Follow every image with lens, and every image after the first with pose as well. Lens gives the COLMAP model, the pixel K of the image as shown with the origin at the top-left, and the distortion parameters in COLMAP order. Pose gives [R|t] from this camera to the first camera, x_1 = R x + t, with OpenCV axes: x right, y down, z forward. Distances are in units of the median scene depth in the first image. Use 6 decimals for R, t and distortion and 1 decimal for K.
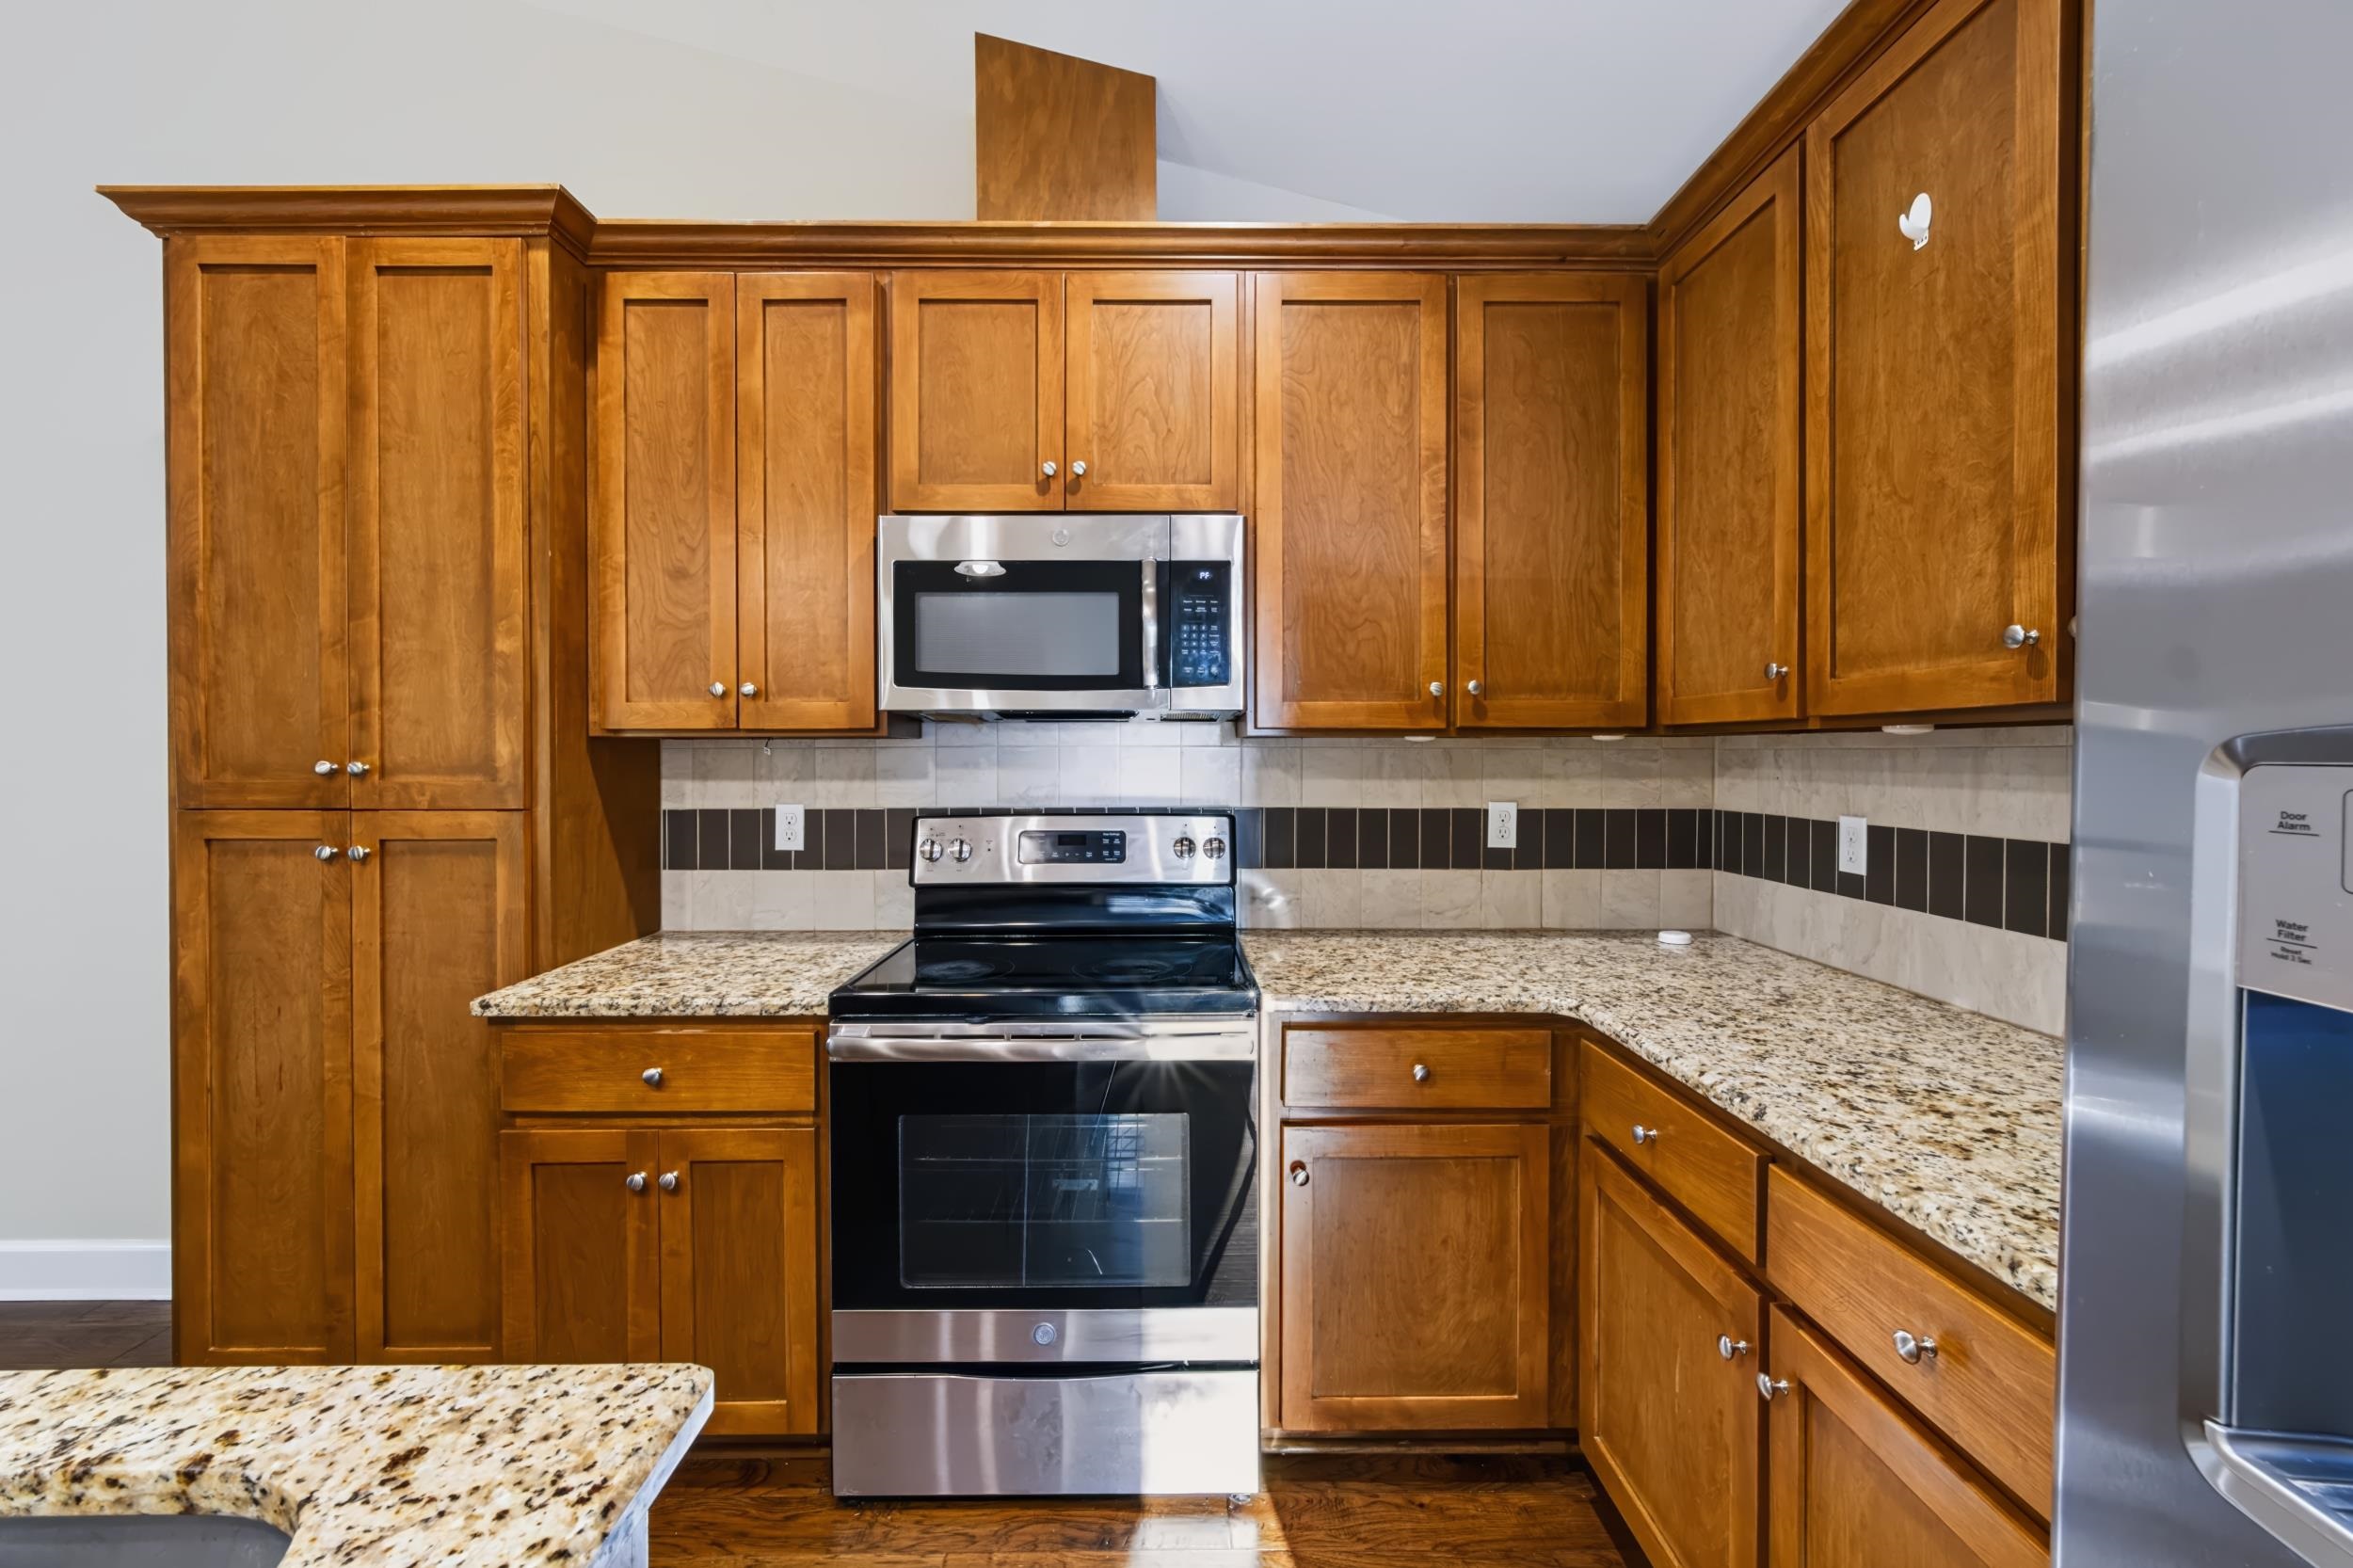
lens RADIAL K [[943.2, 0, 1172.2], [0, 943.2, 769.1], [0, 0, 1]] dist [-0.014305, 0.005525]
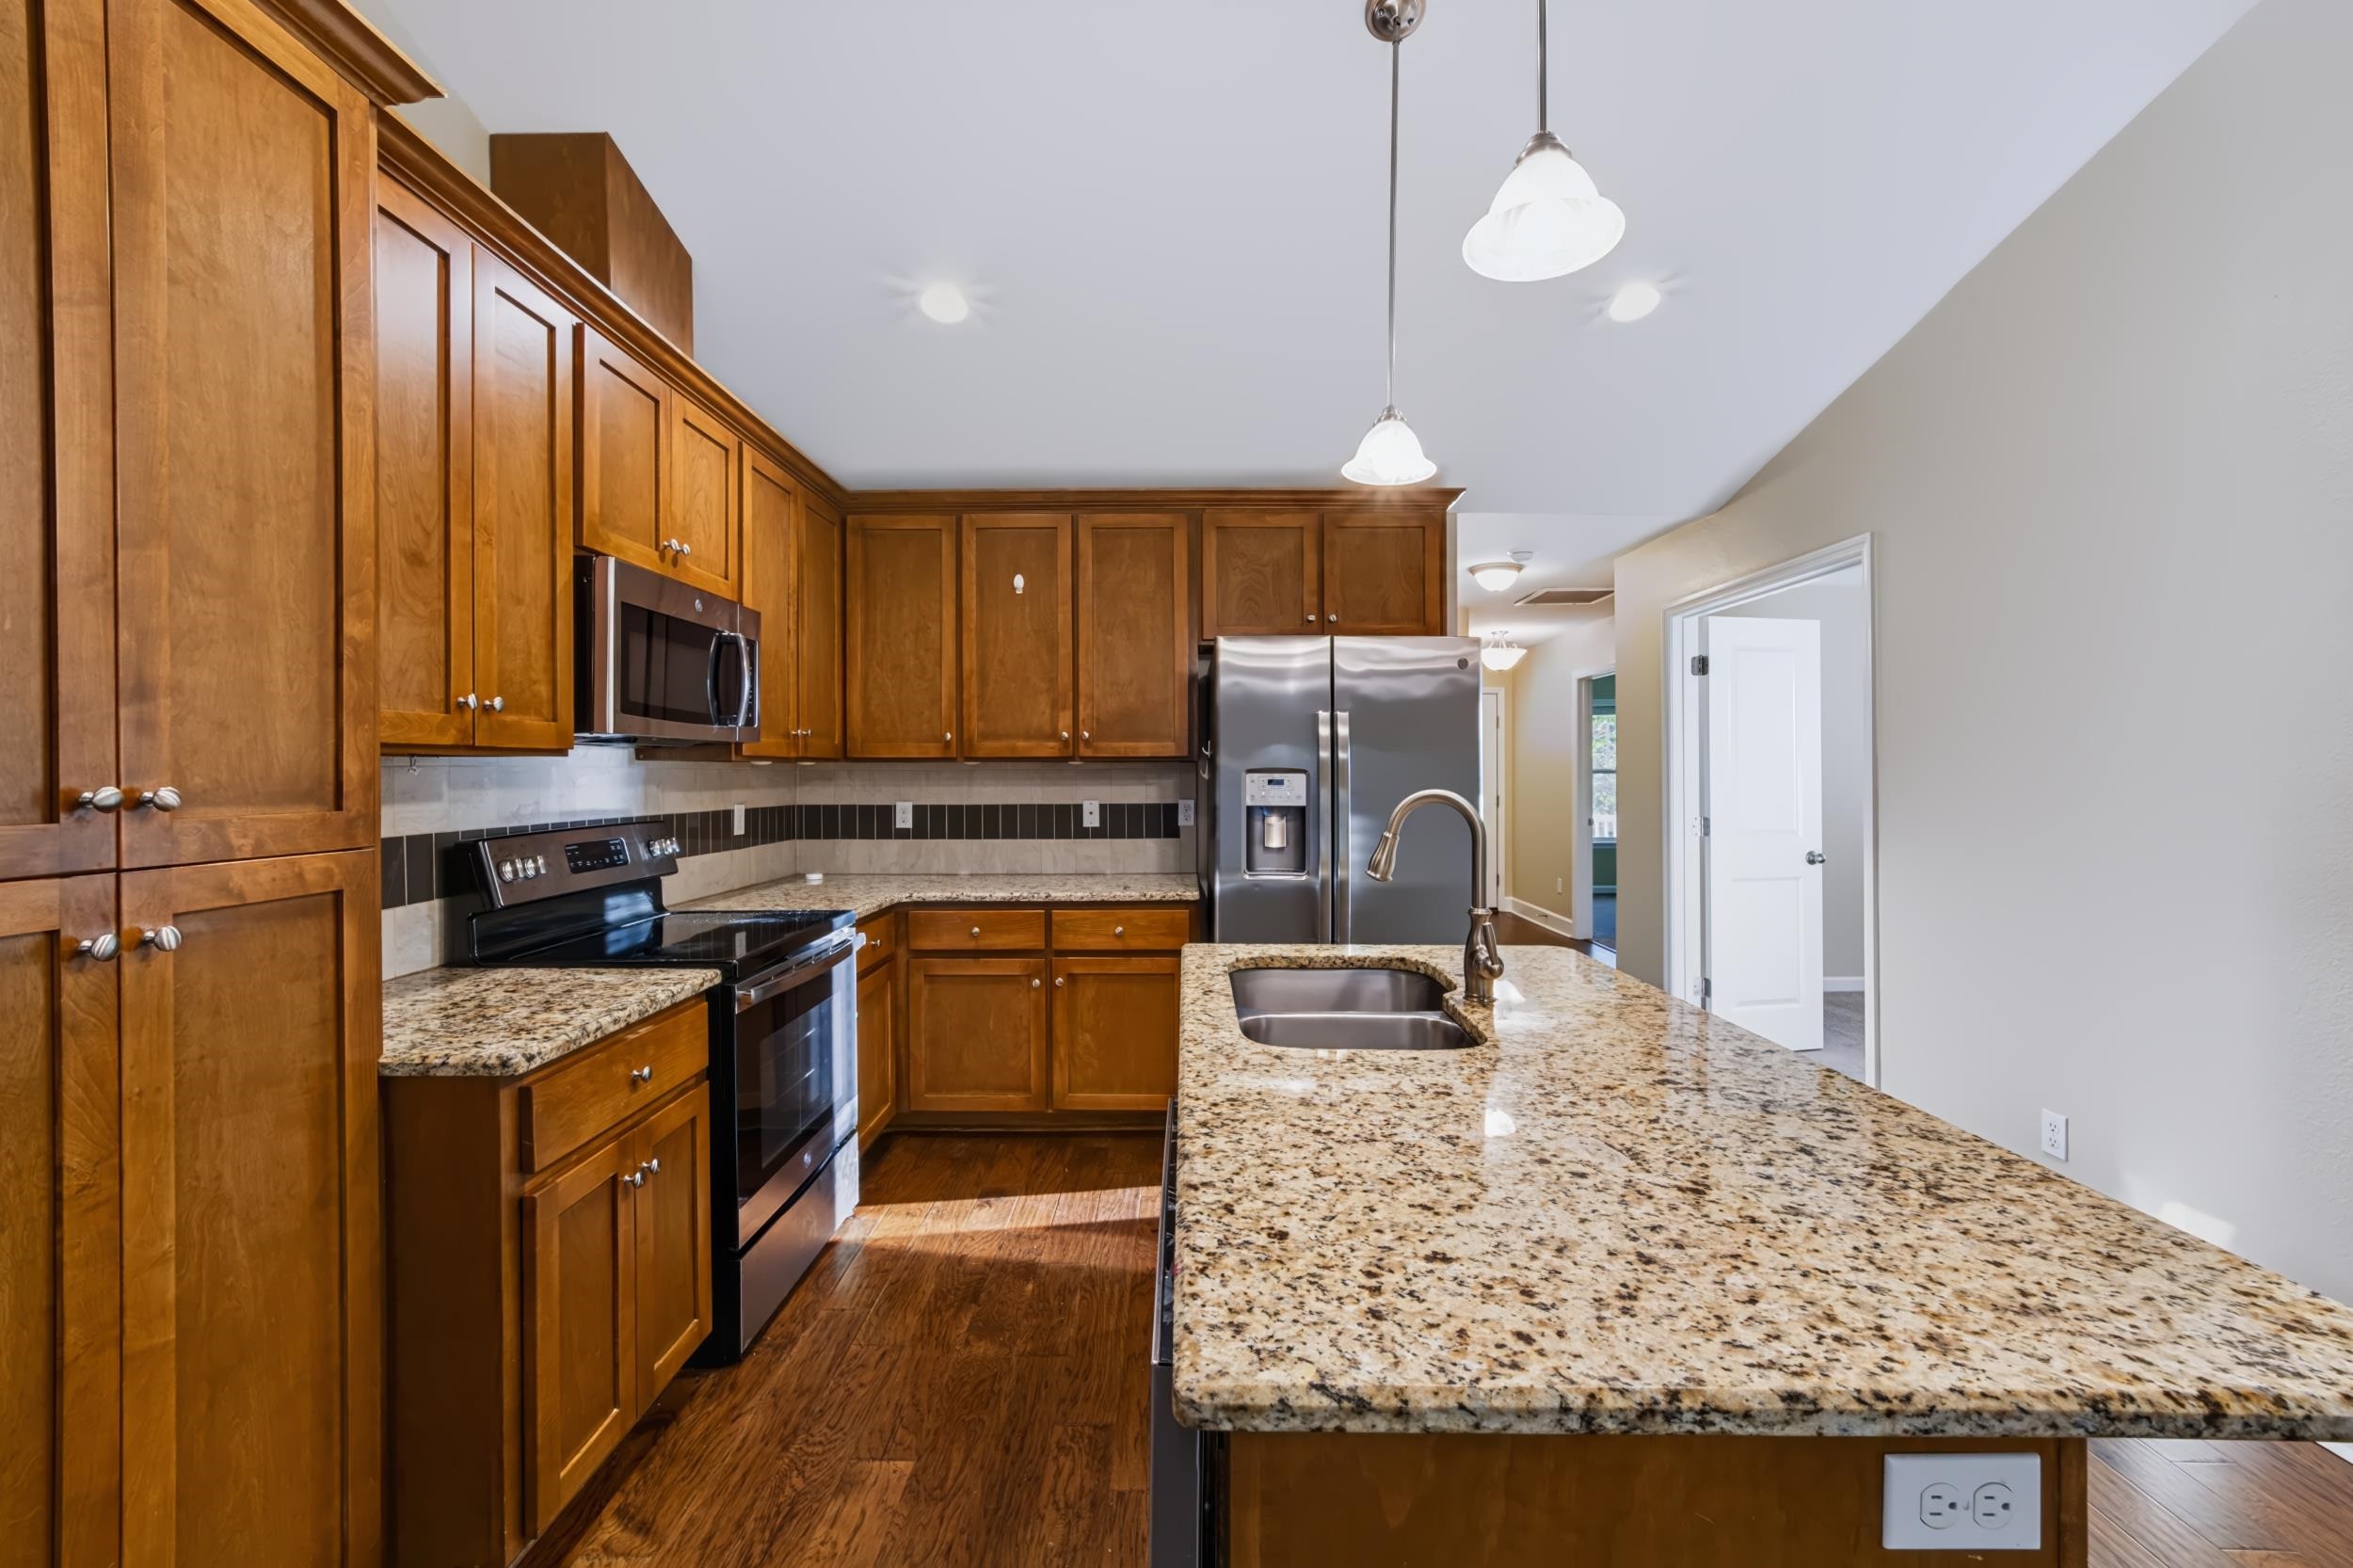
lens RADIAL K [[943.2, 0, 1172.2], [0, 943.2, 769.1], [0, 0, 1]] dist [-0.014305, 0.005525]
pose [[0.028009, 0.002765, 0.999604, -1.376378], [0.018474, 0.999824, -0.003283, -0.005137], [-0.999437, 0.018558, 0.027953, 0.313099]]
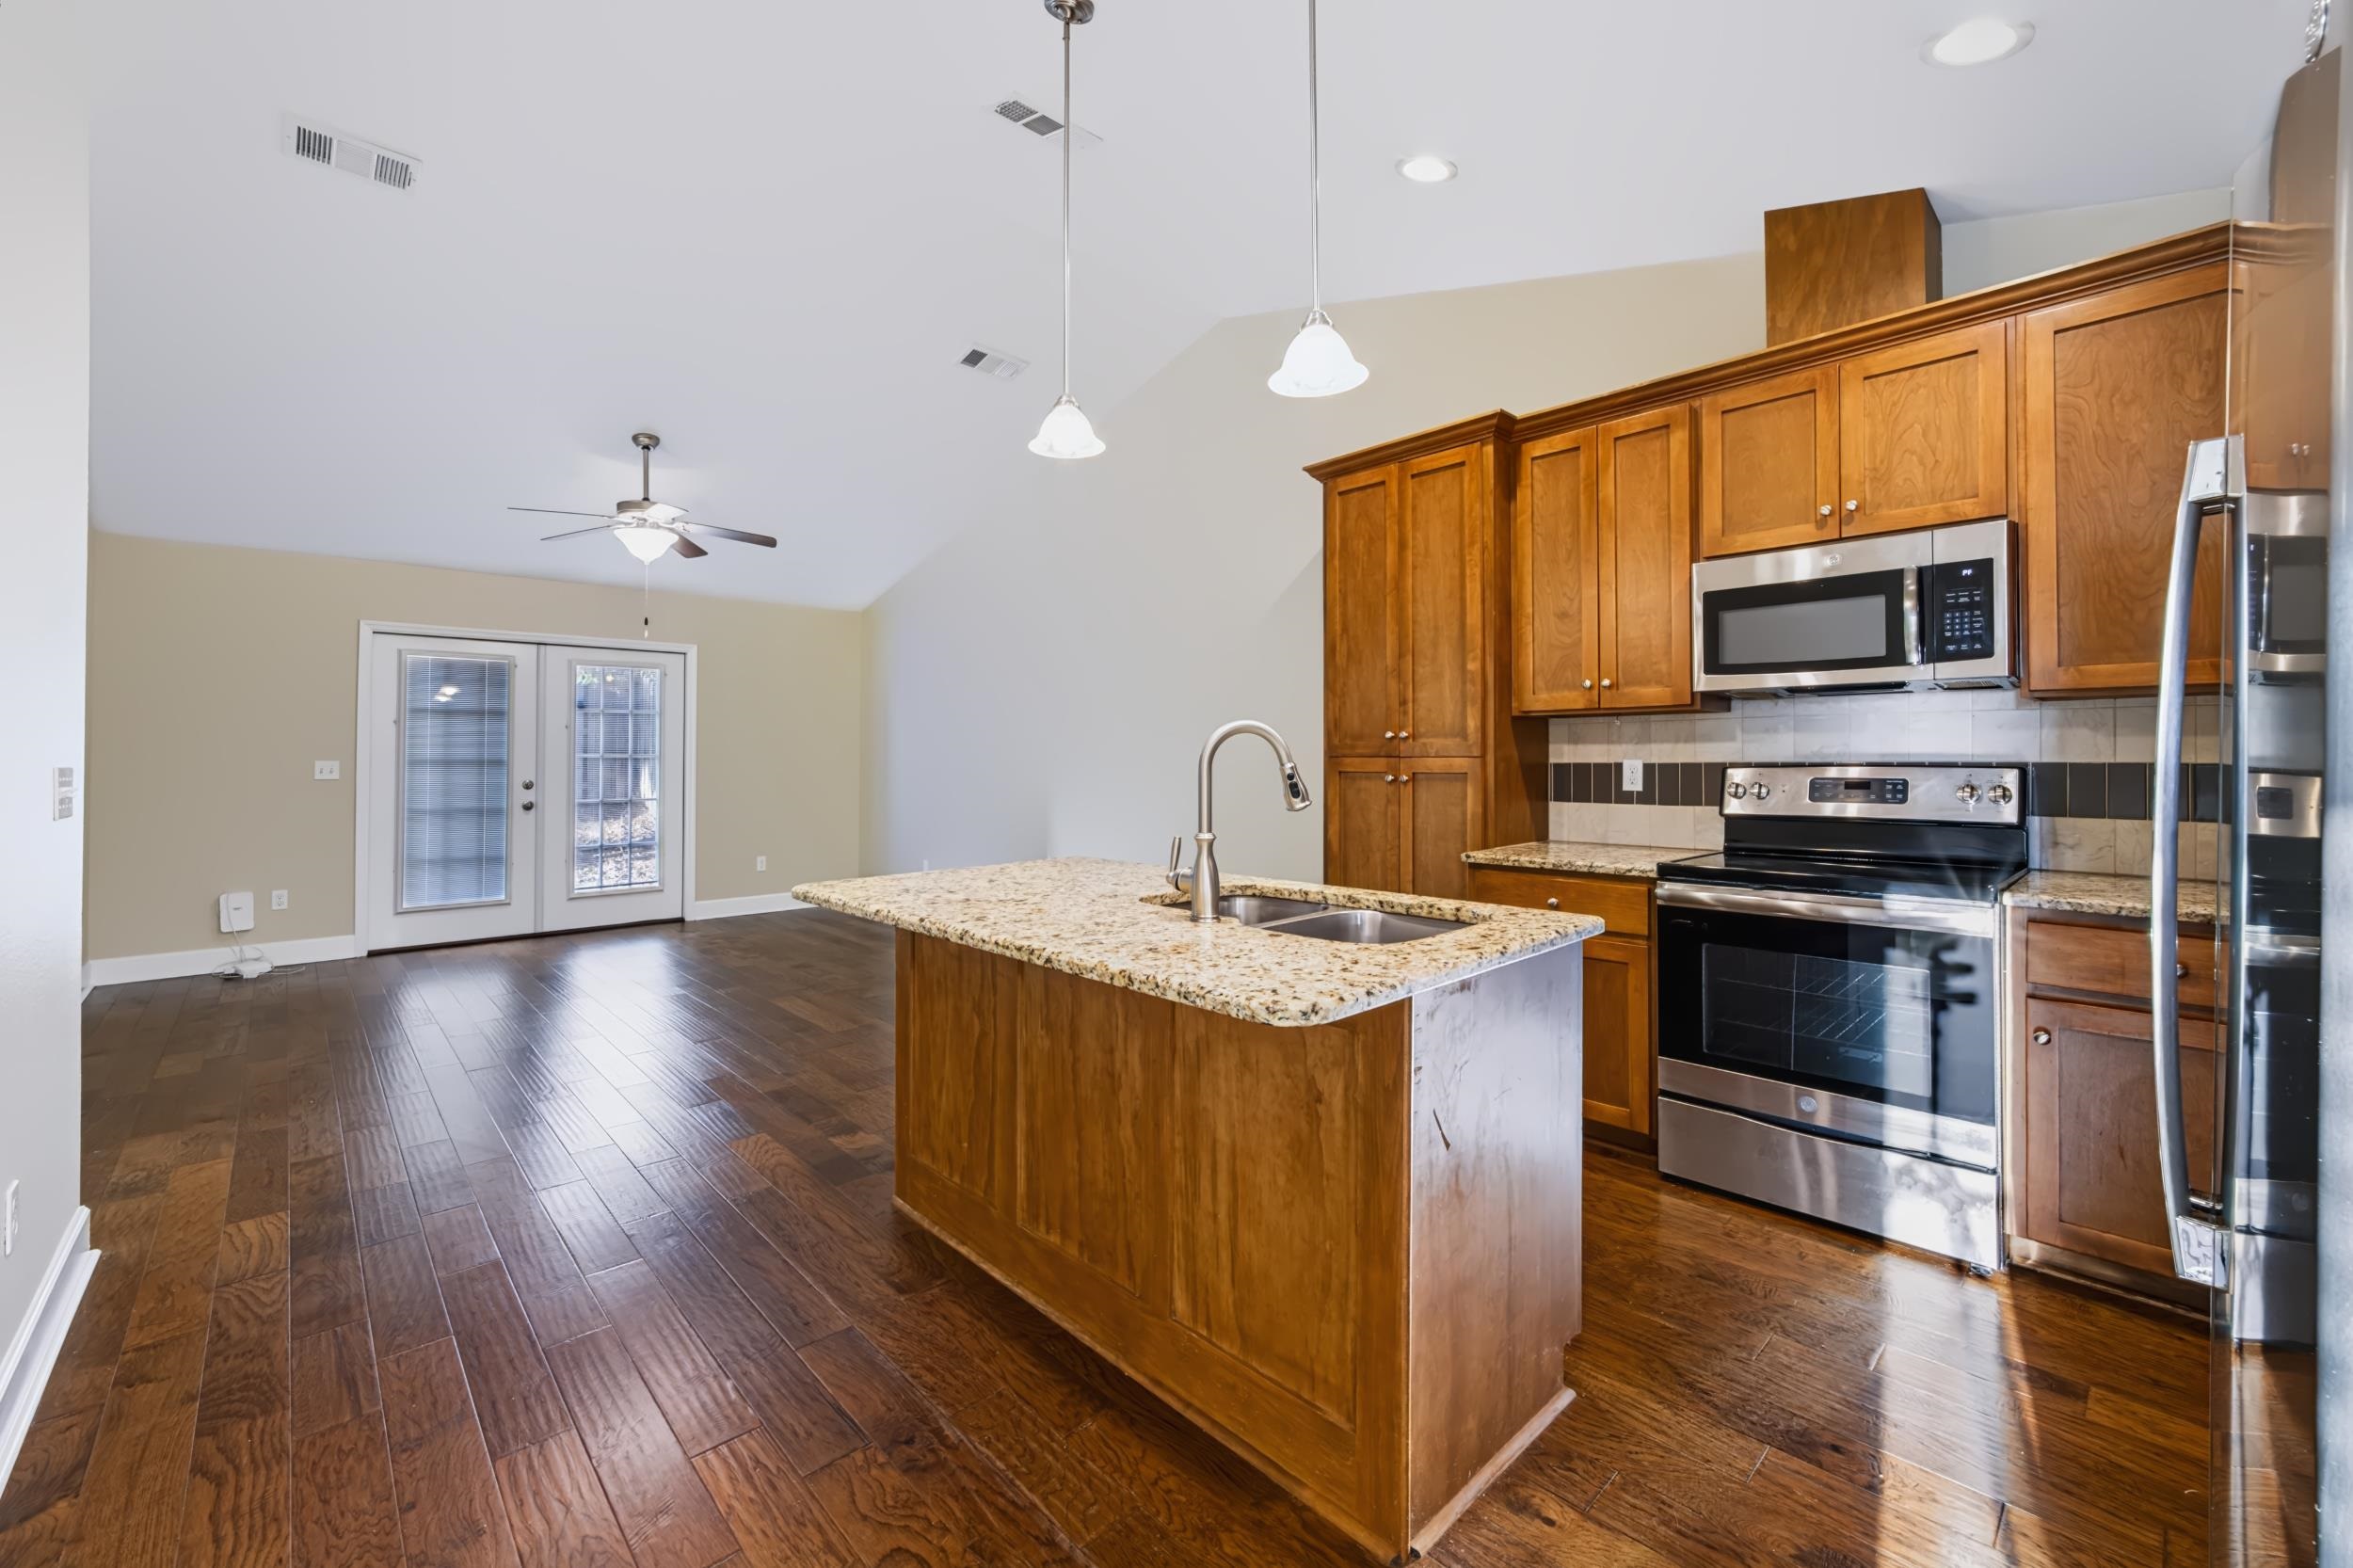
lens RADIAL K [[954.0, 0, 1183.4], [0, 954.0, 748.9], [0, 0, 1]] dist [-0.001412, 0.000257]
pose [[0.677856, -0.008077, -0.735150, 0.257837], [-0.007921, 0.999801, -0.018288, 0.063524], [0.735152, 0.018220, 0.677658, -0.636144]]
